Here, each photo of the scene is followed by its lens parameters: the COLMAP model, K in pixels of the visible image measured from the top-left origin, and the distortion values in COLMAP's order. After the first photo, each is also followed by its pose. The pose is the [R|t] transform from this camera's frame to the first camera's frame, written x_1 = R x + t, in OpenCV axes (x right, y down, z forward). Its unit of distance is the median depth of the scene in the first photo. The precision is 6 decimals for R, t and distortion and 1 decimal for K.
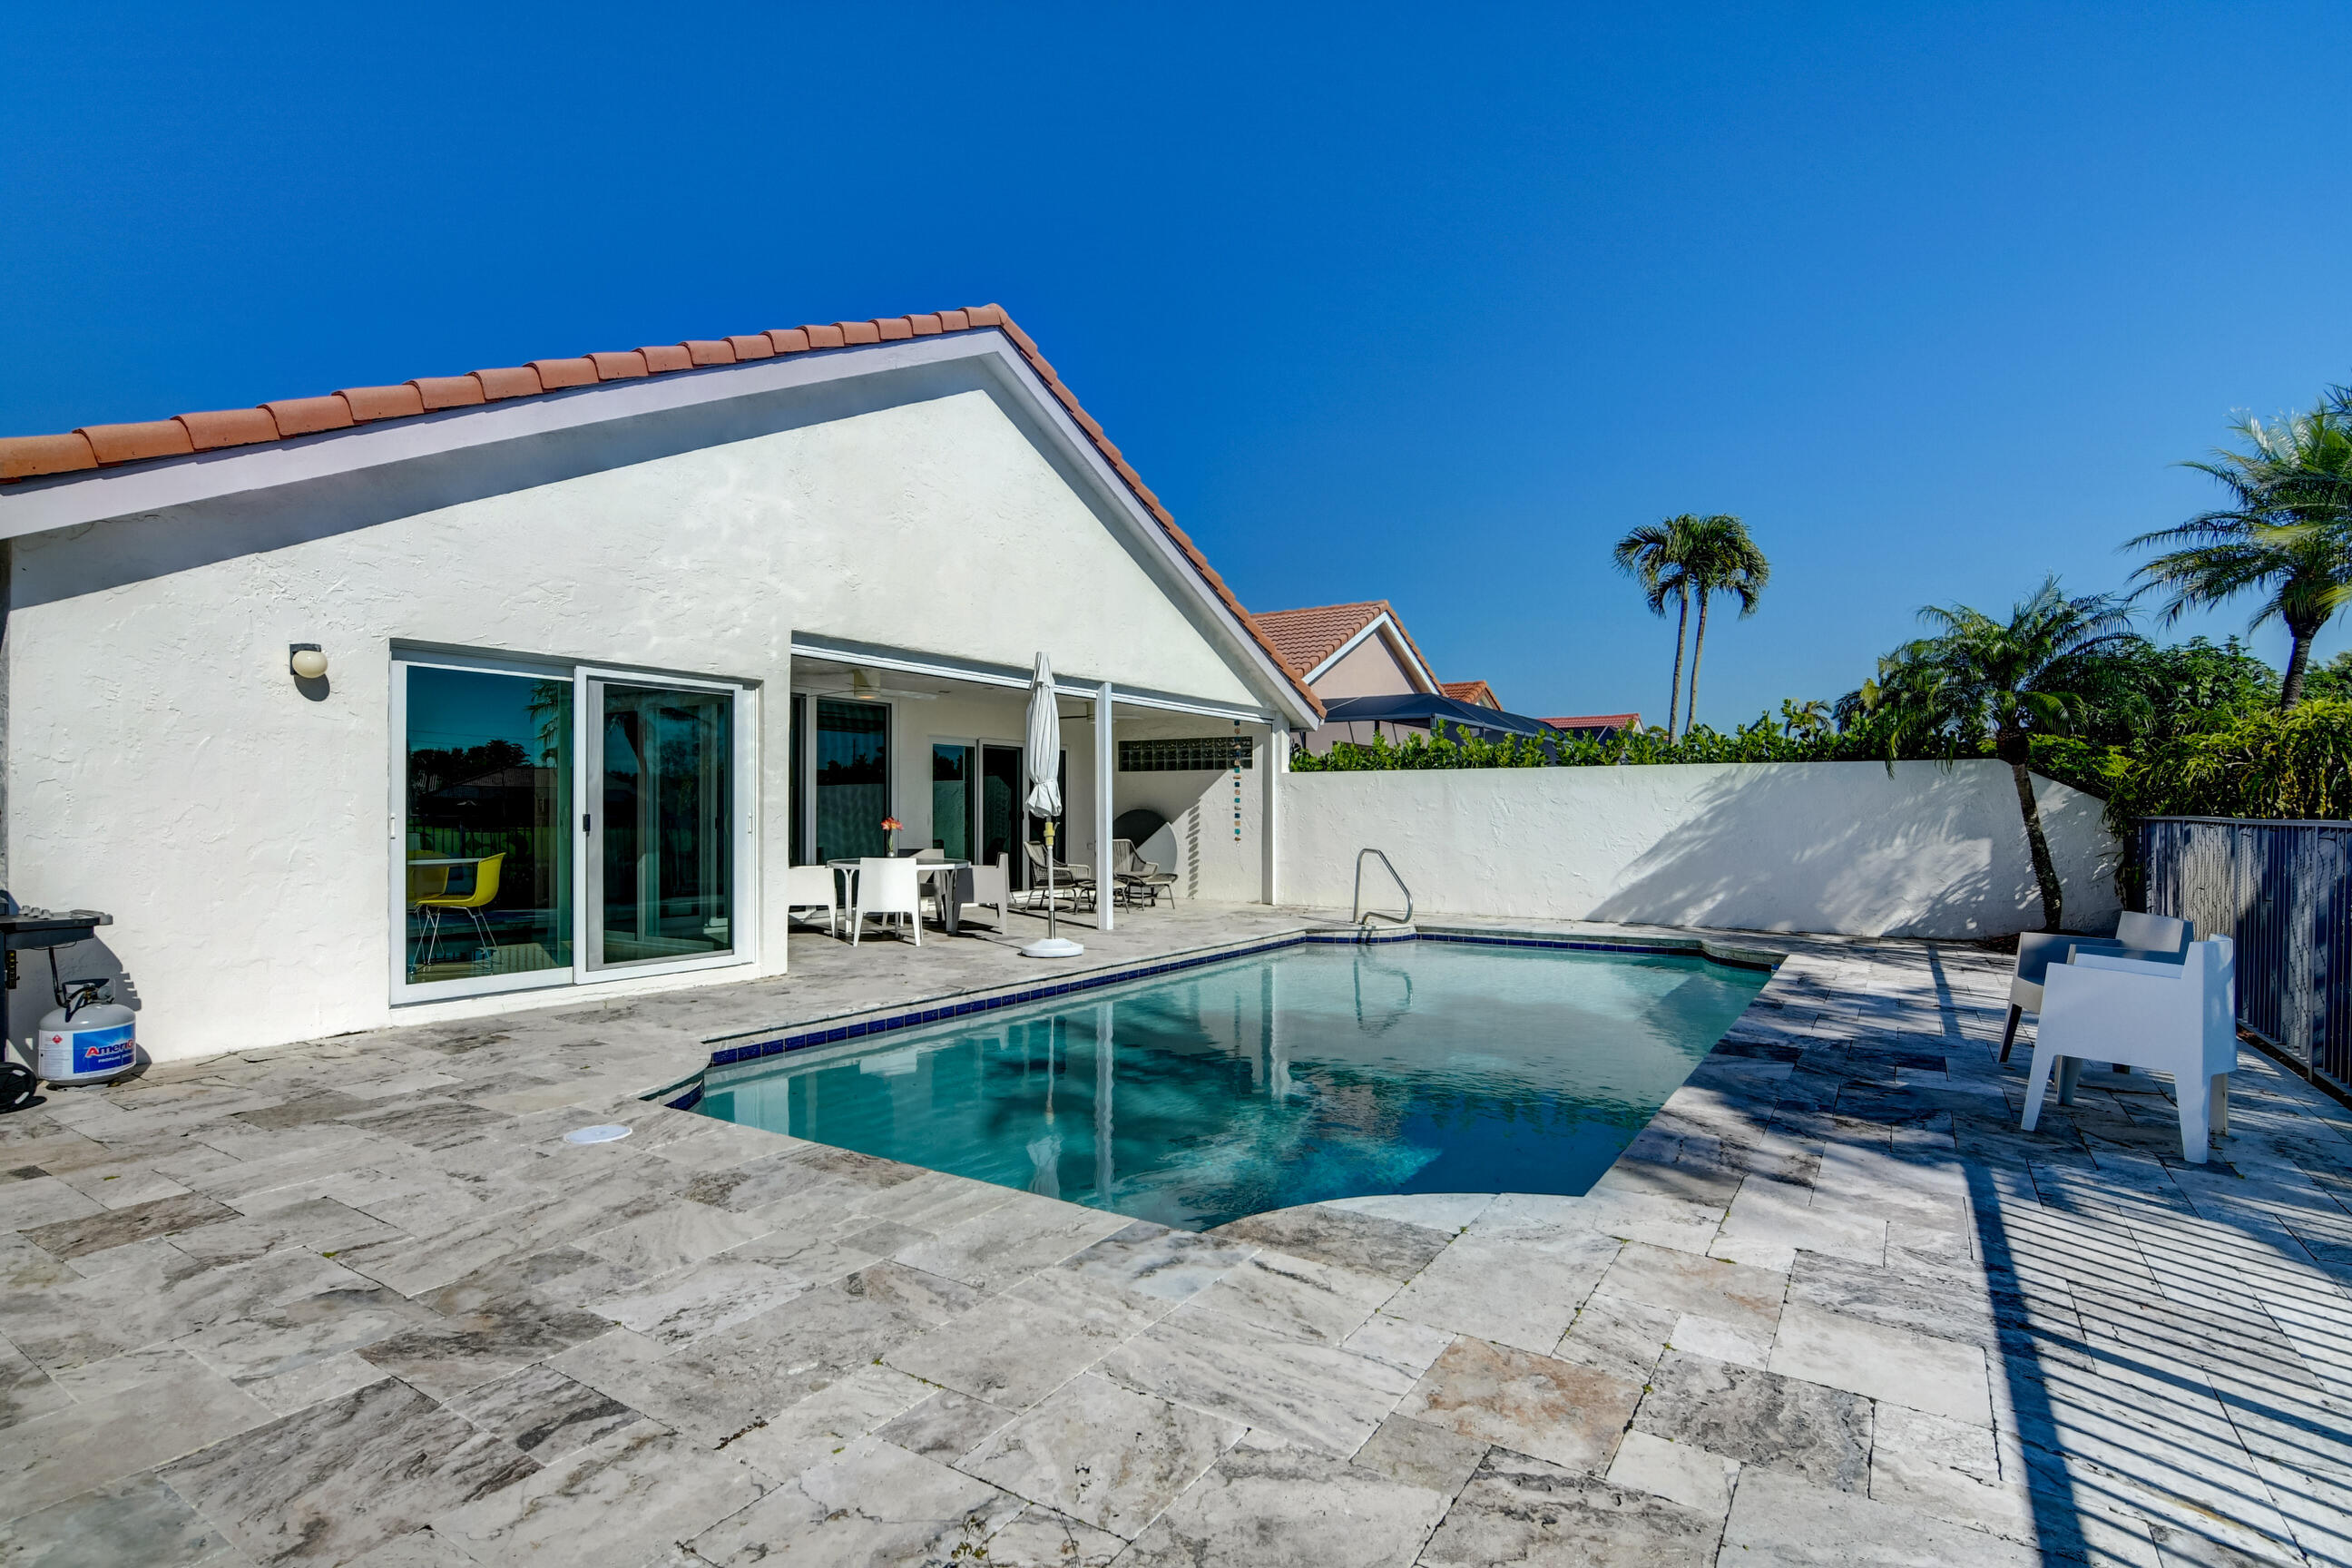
lens RADIAL K [[1149.7, 0, 1170.2], [0, 1149.7, 806.0], [0, 0, 1]] dist [-0.030365, 0.011565]
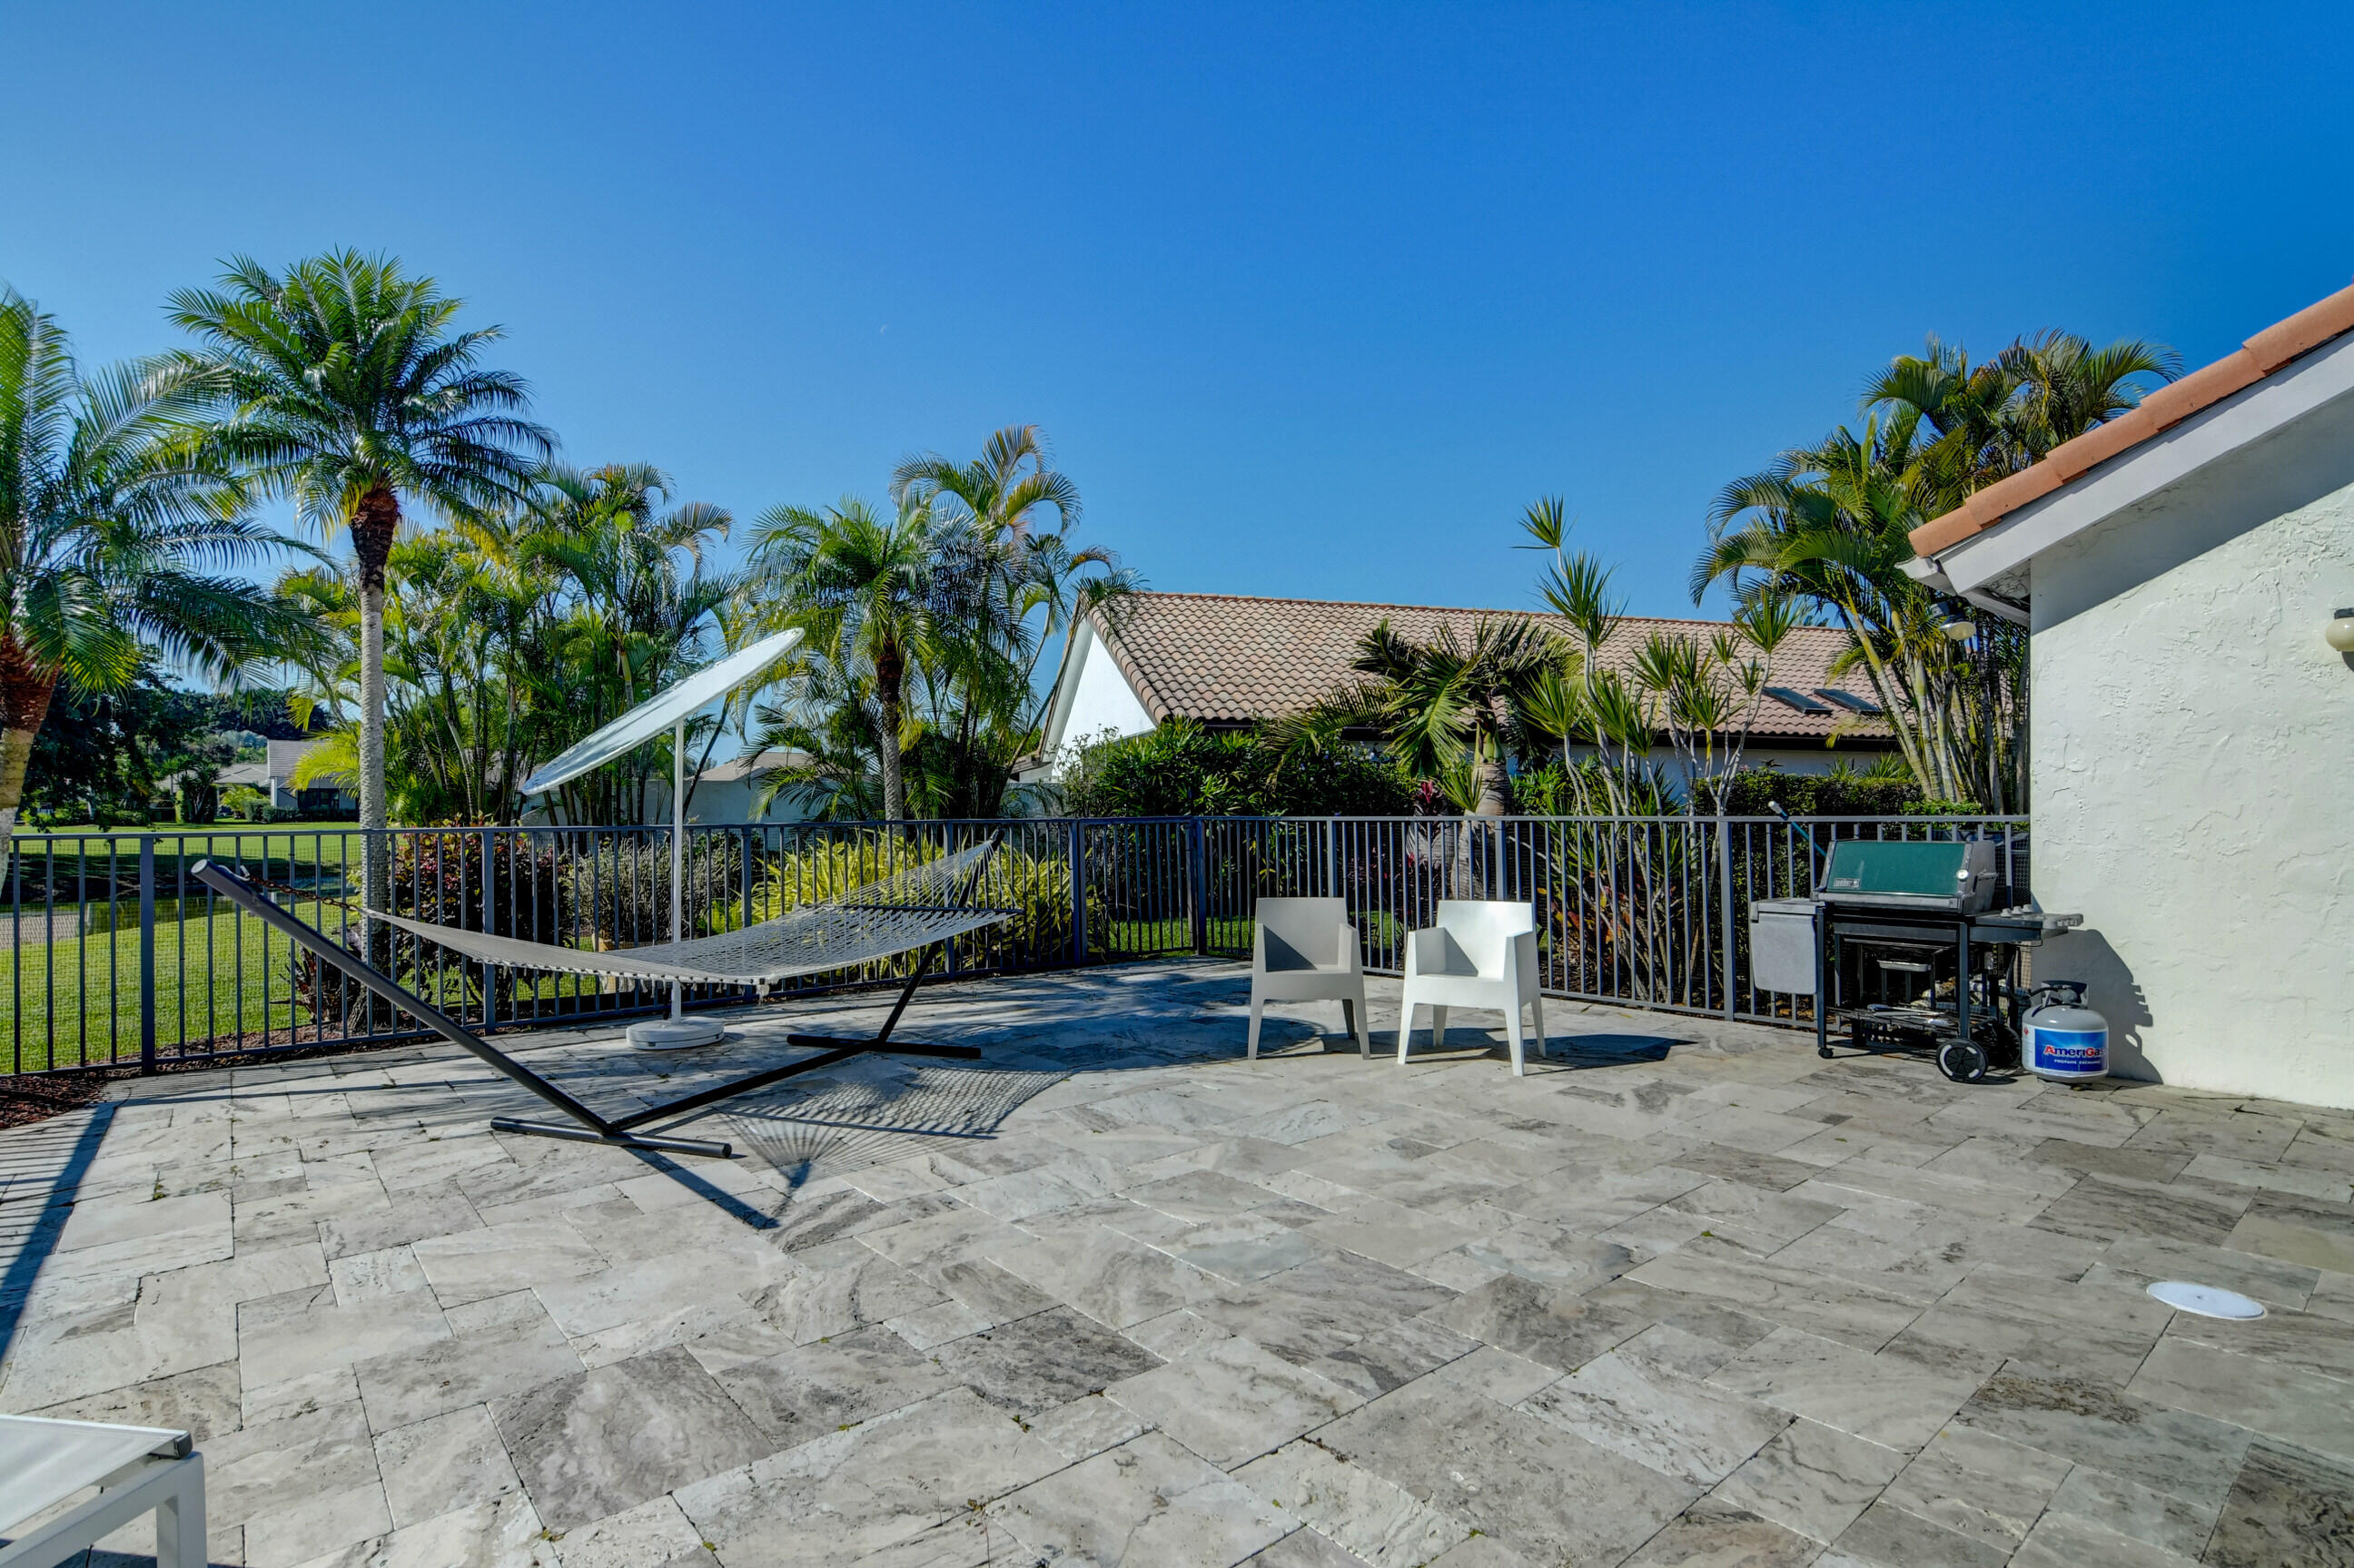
lens RADIAL K [[1150.6, 0, 1164.4], [0, 1150.6, 801.0], [0, 0, 1]] dist [-0.030365, 0.011565]
pose [[-0.302095, -0.008852, -0.953237, 0.133227], [0.003955, 0.999937, -0.010539, -0.002006], [0.953270, -0.006954, -0.302041, 0.247952]]
